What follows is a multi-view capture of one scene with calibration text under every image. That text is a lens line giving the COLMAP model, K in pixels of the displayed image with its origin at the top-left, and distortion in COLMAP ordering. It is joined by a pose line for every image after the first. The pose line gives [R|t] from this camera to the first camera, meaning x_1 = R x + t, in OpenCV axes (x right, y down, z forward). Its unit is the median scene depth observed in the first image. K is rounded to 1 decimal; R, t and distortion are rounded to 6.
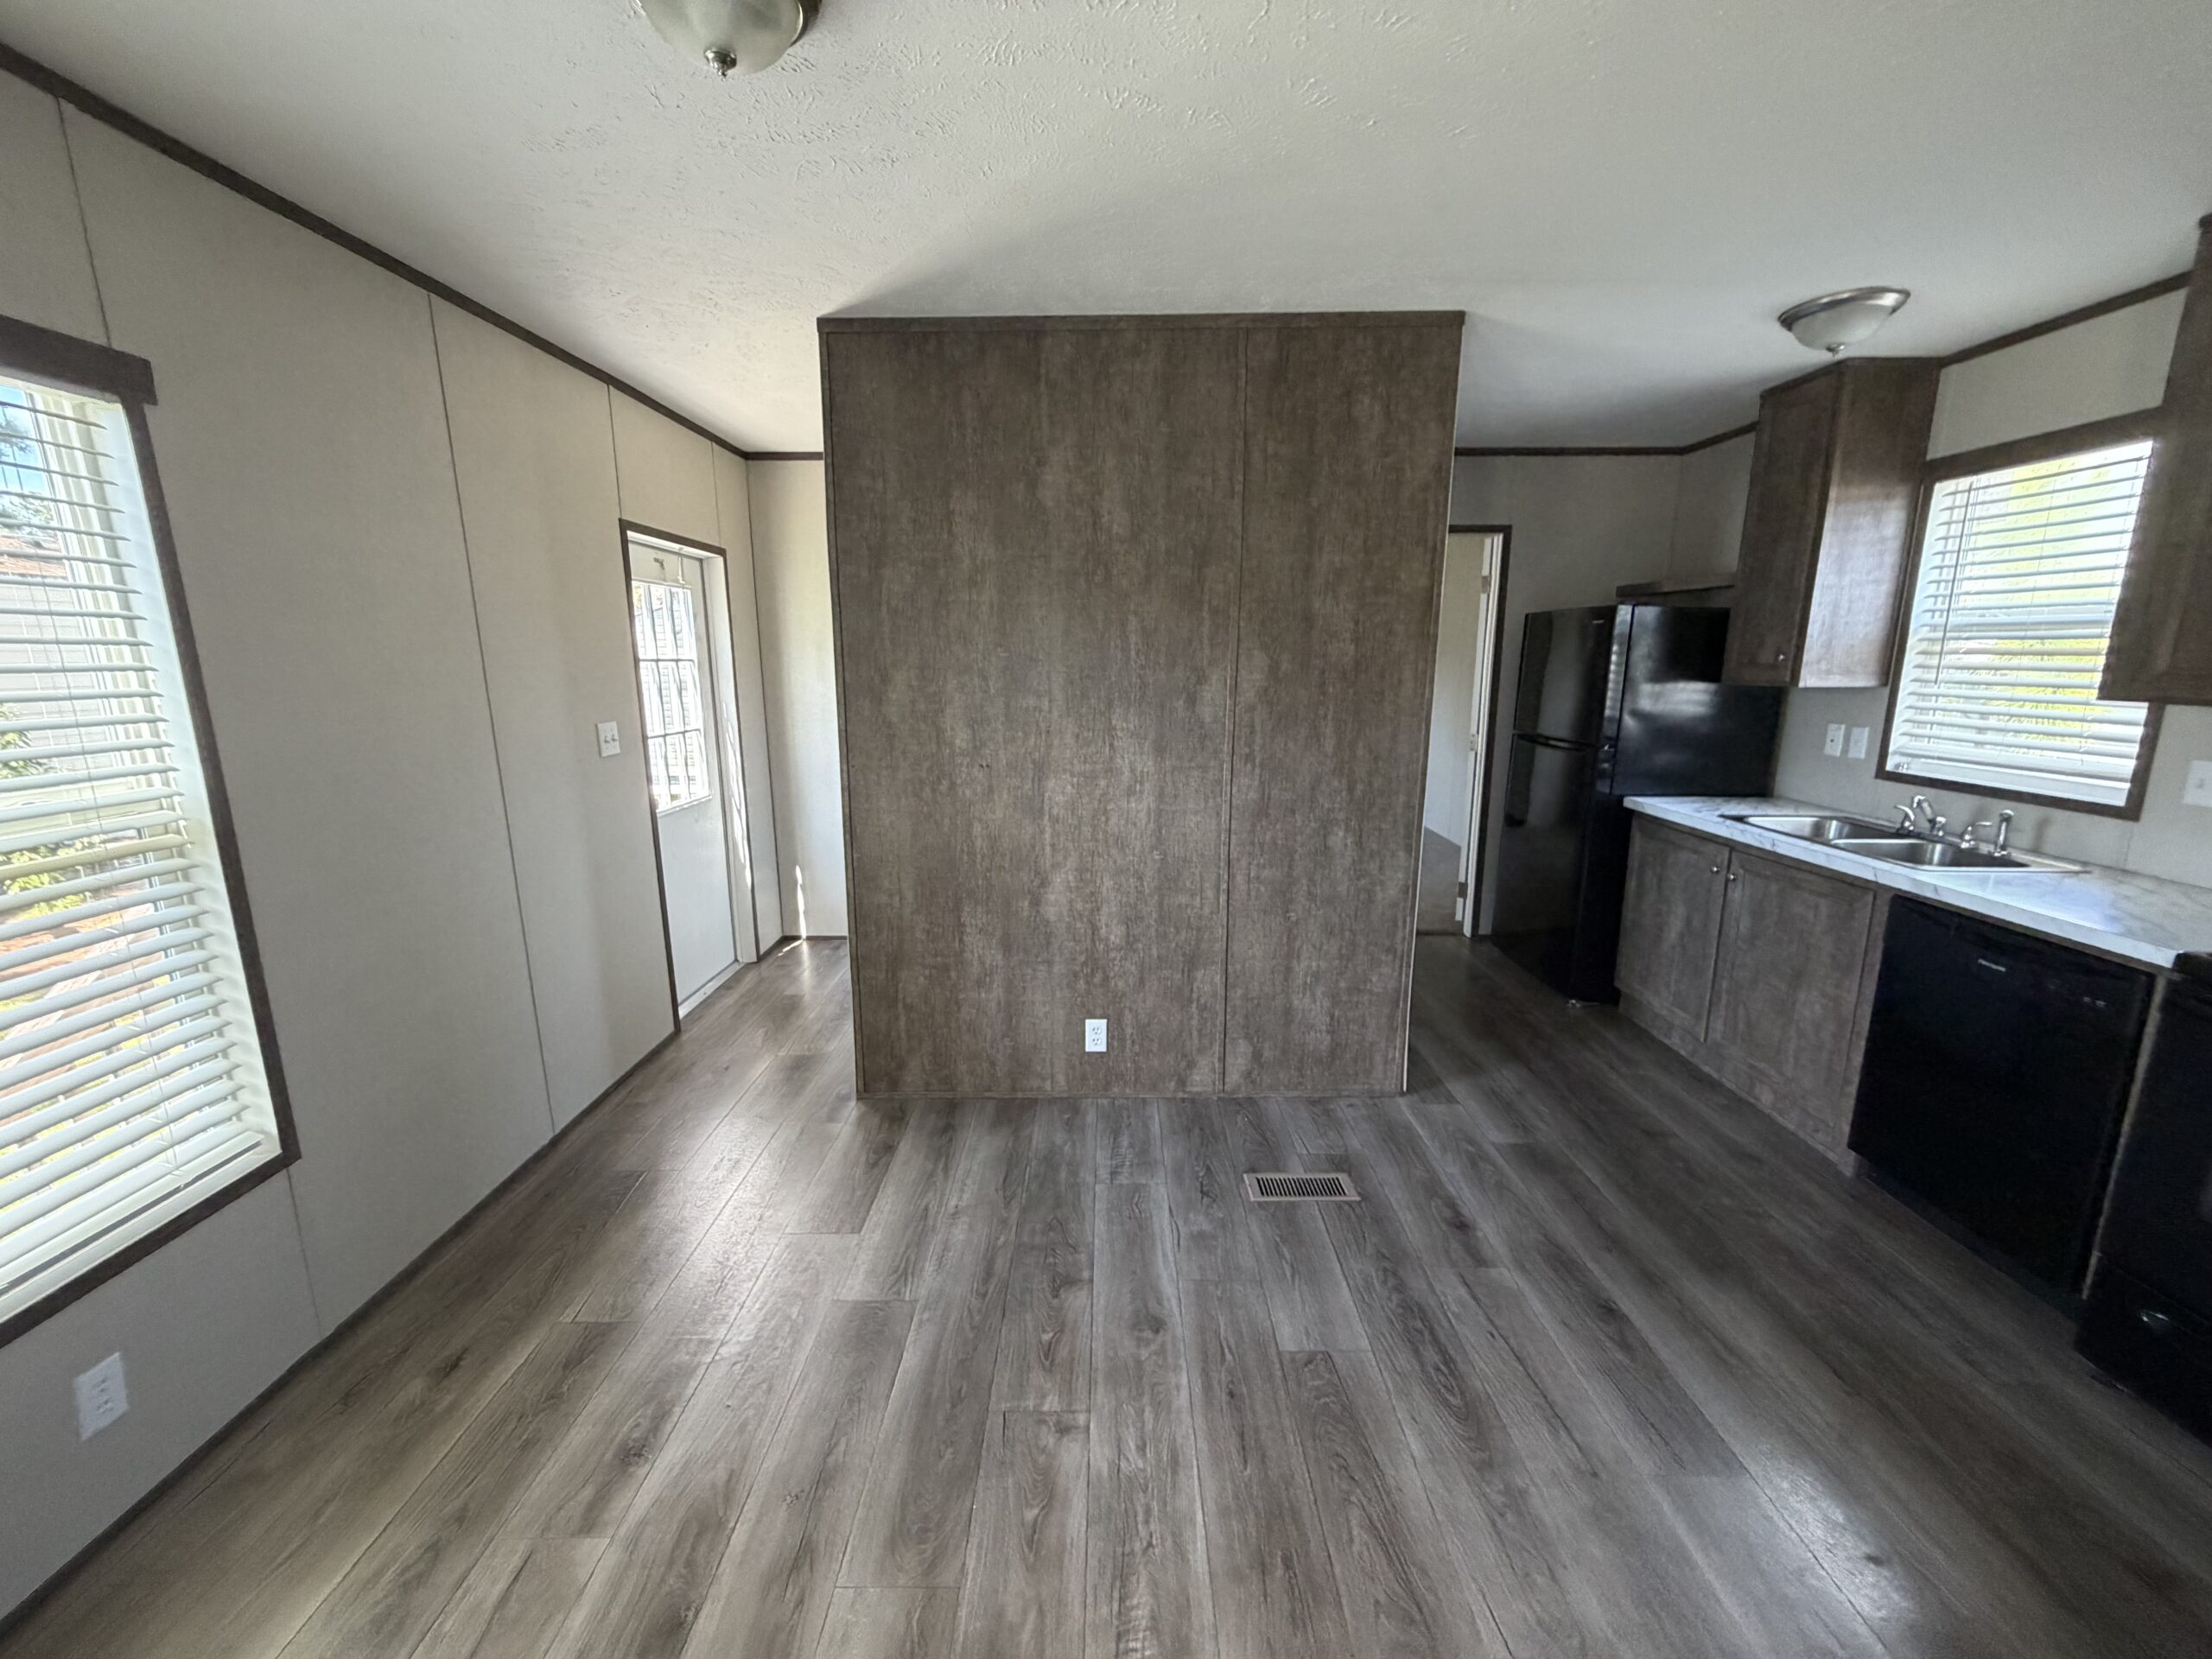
lens RADIAL K [[885.7, 0, 1101.6], [0, 885.7, 828.4], [0, 0, 1]] dist [0.001068, 0.000193]
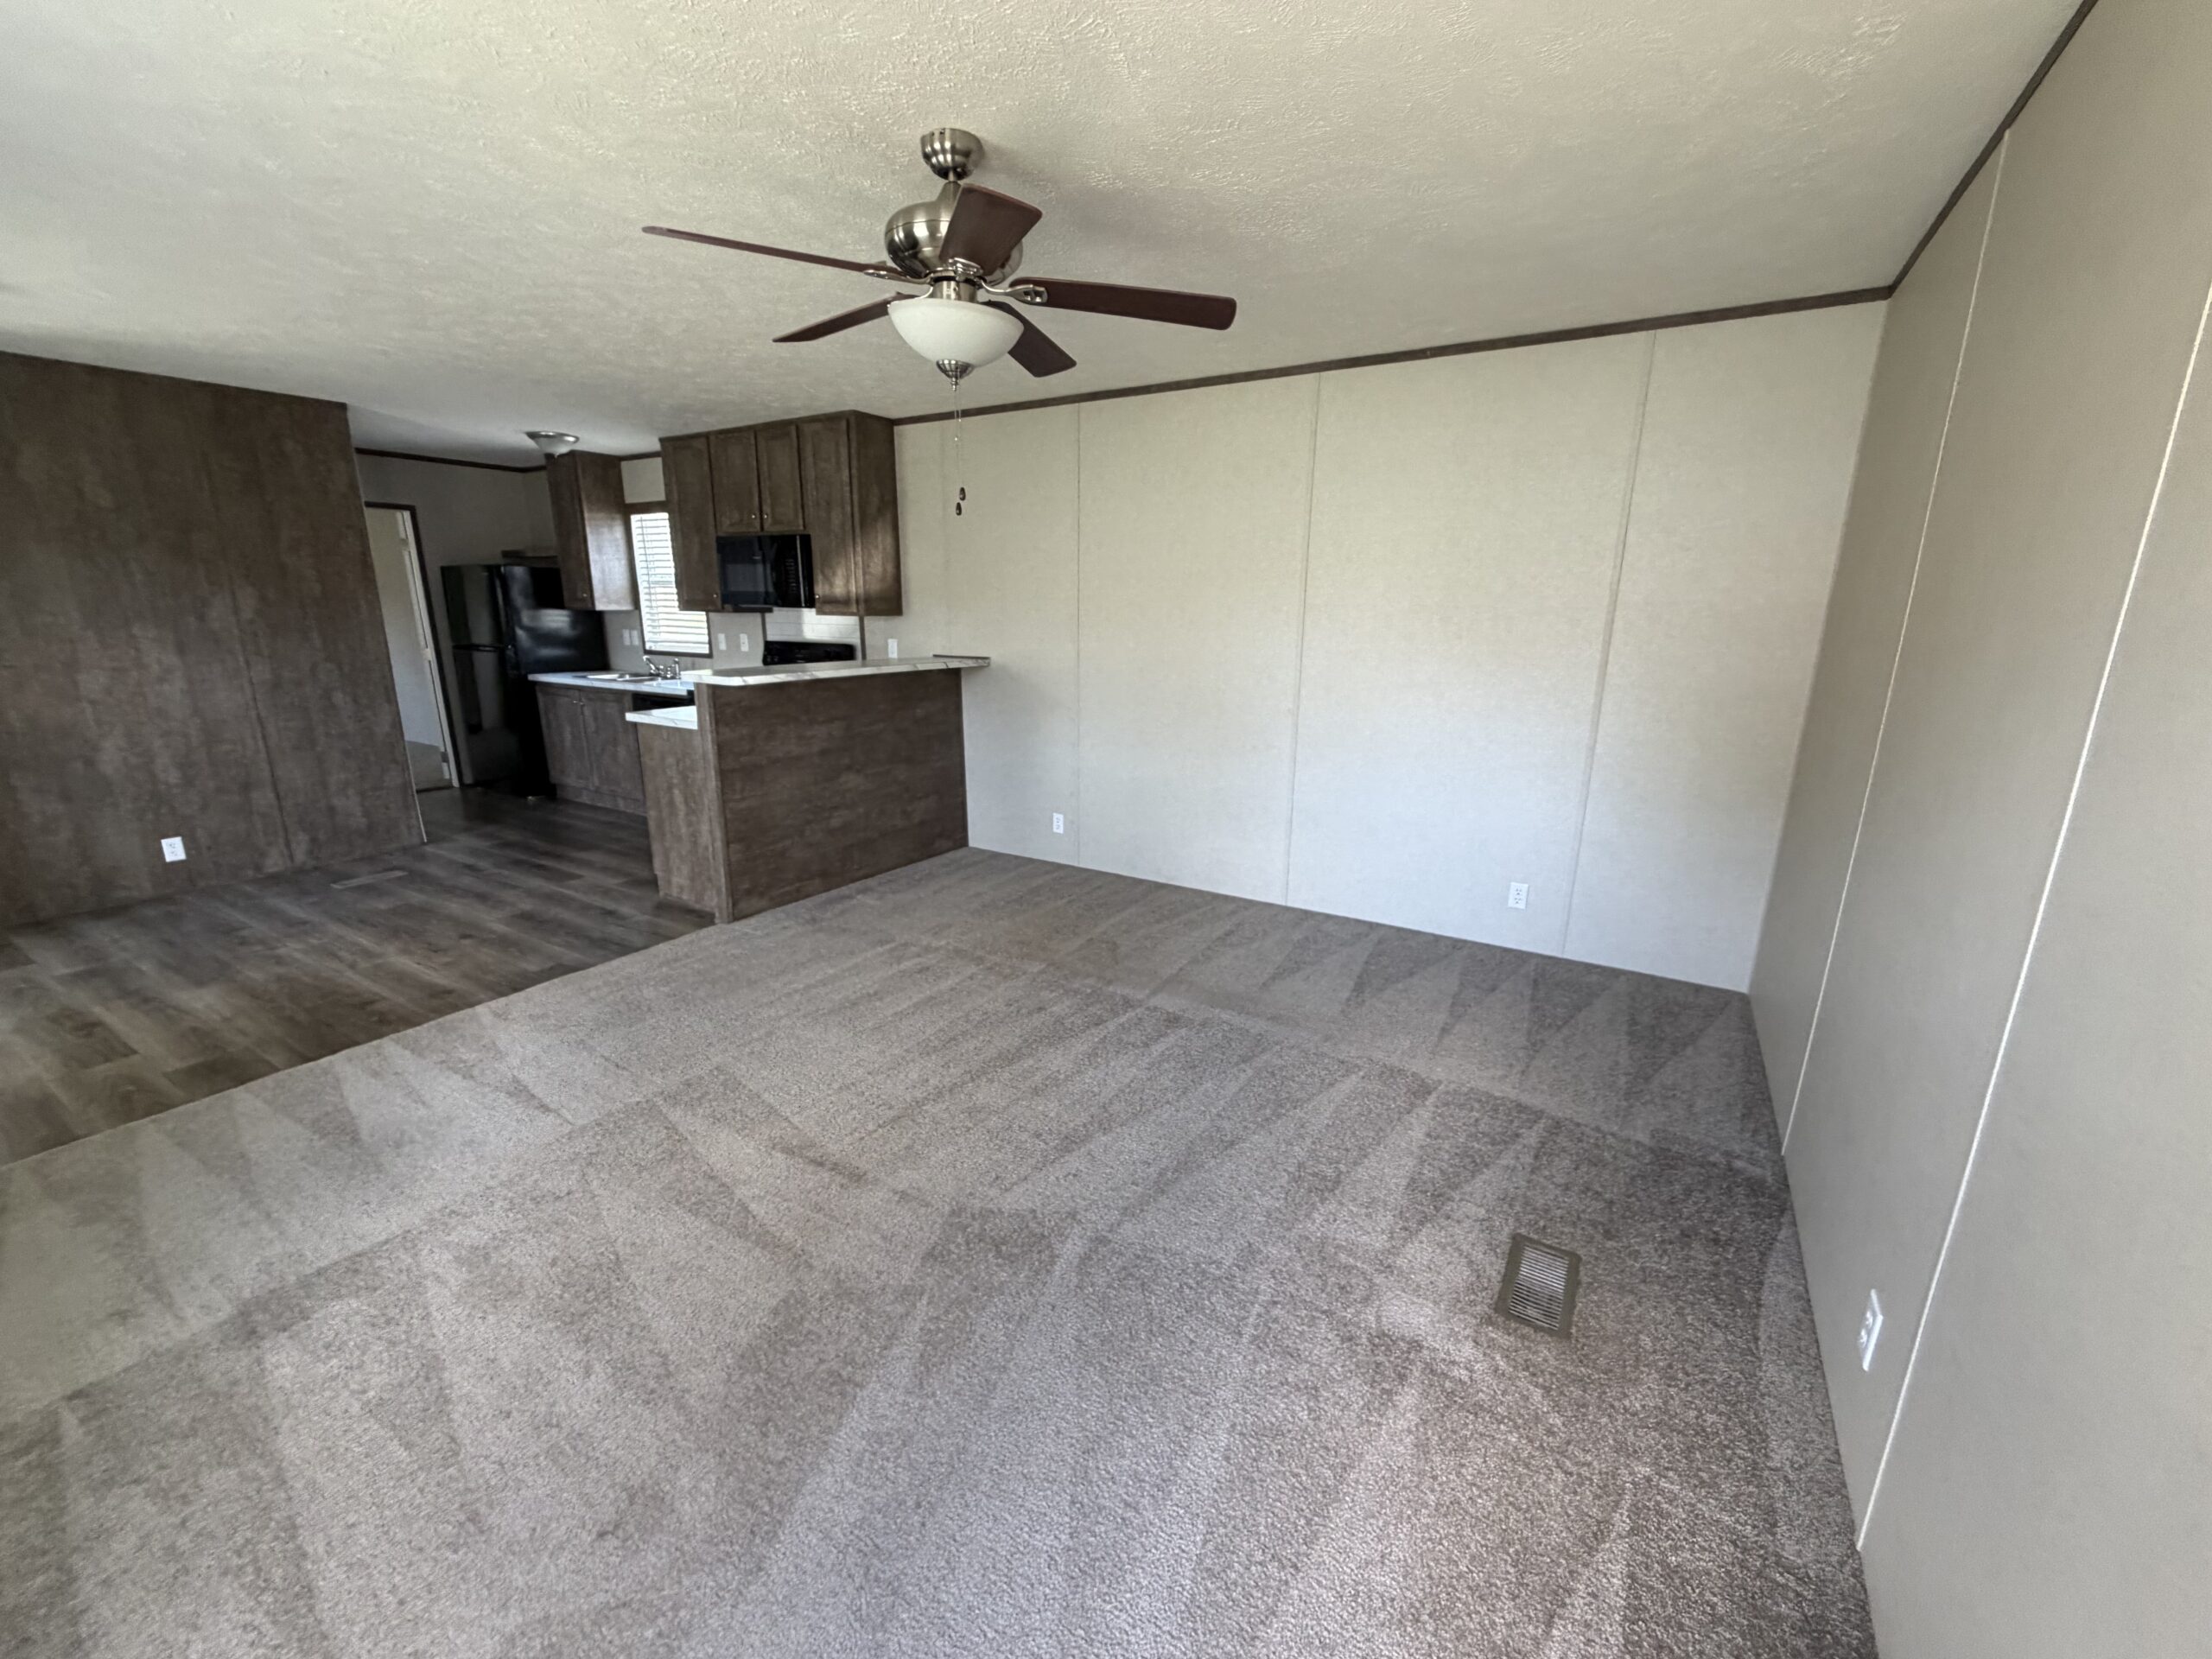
lens RADIAL K [[880.4, 0, 1106.0], [0, 880.4, 829.5], [0, 0, 1]] dist [-0.000232, -0.000553]
pose [[0.514545, -0.208136, 0.831819, -0.431851], [0.156013, 0.976625, 0.147863, 0.234494], [-0.843151, 0.053692, 0.534989, -1.130252]]
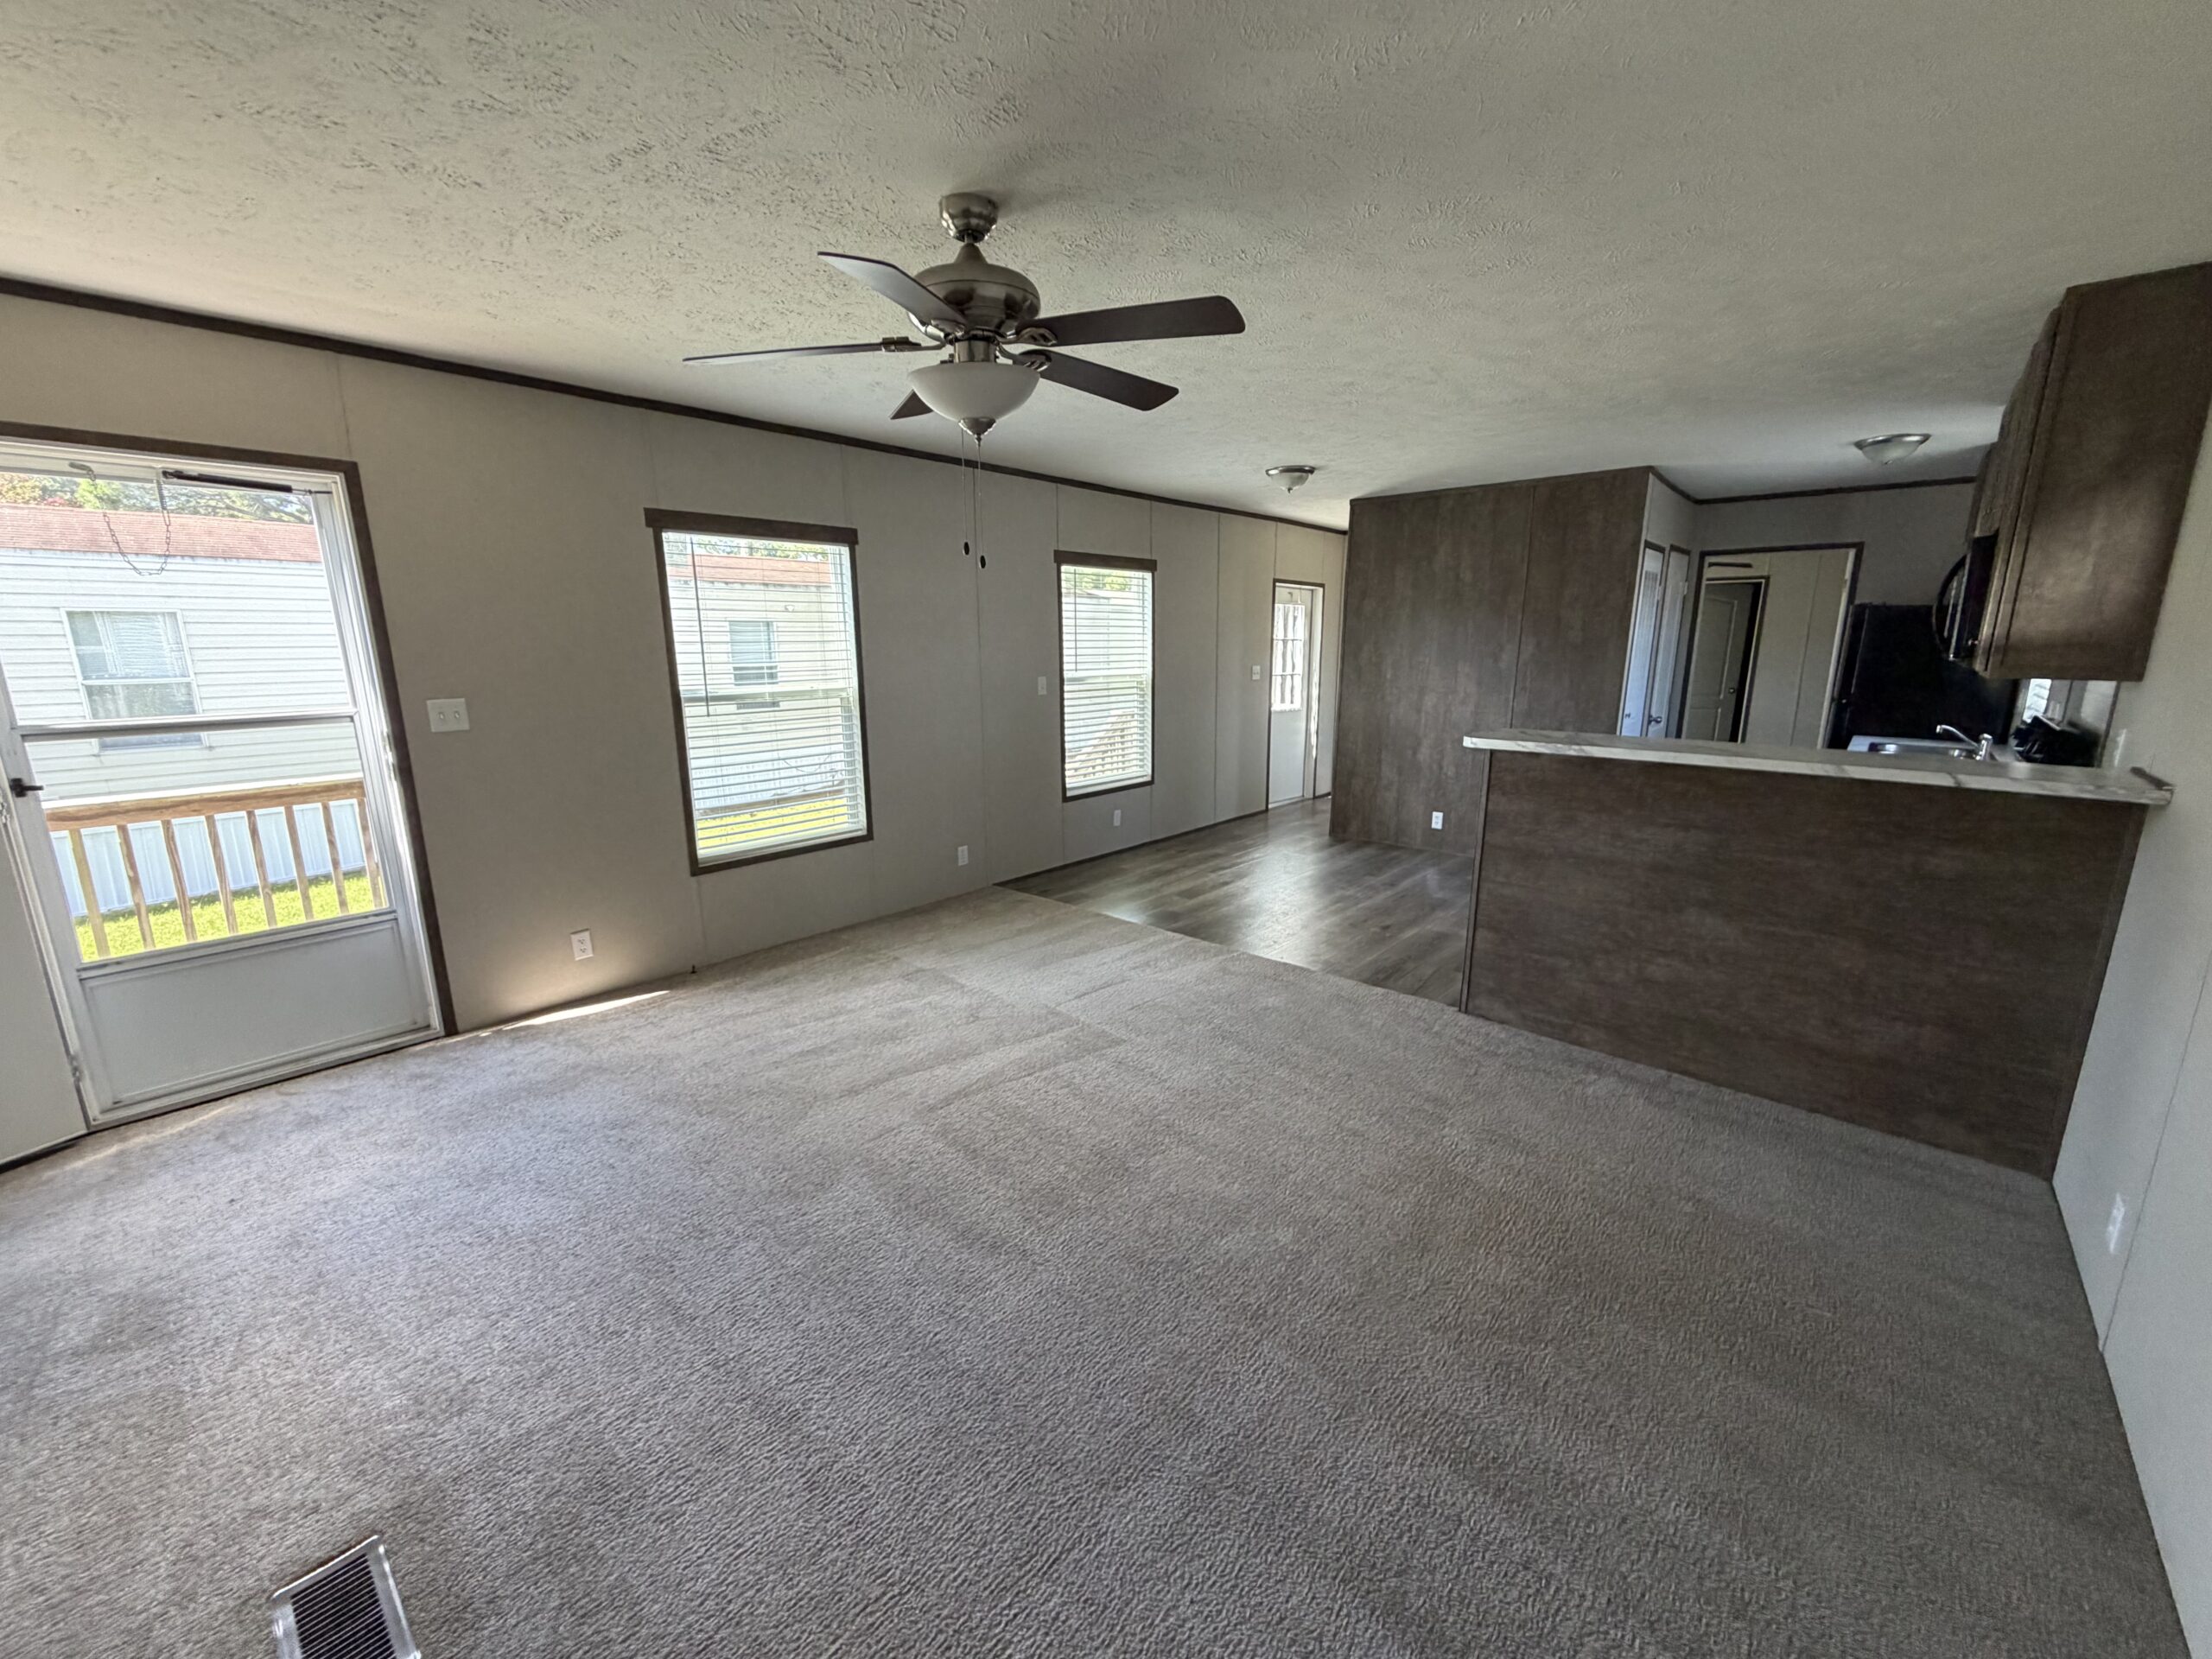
lens RADIAL K [[885.7, 0, 1101.6], [0, 885.7, 828.4], [0, 0, 1]] dist [0.001068, 0.000193]
pose [[0.753186, 0.140234, -0.642686, 0.768934], [-0.127332, 0.989614, 0.066709, 0.220999], [0.645366, 0.031591, 0.763220, -1.144394]]
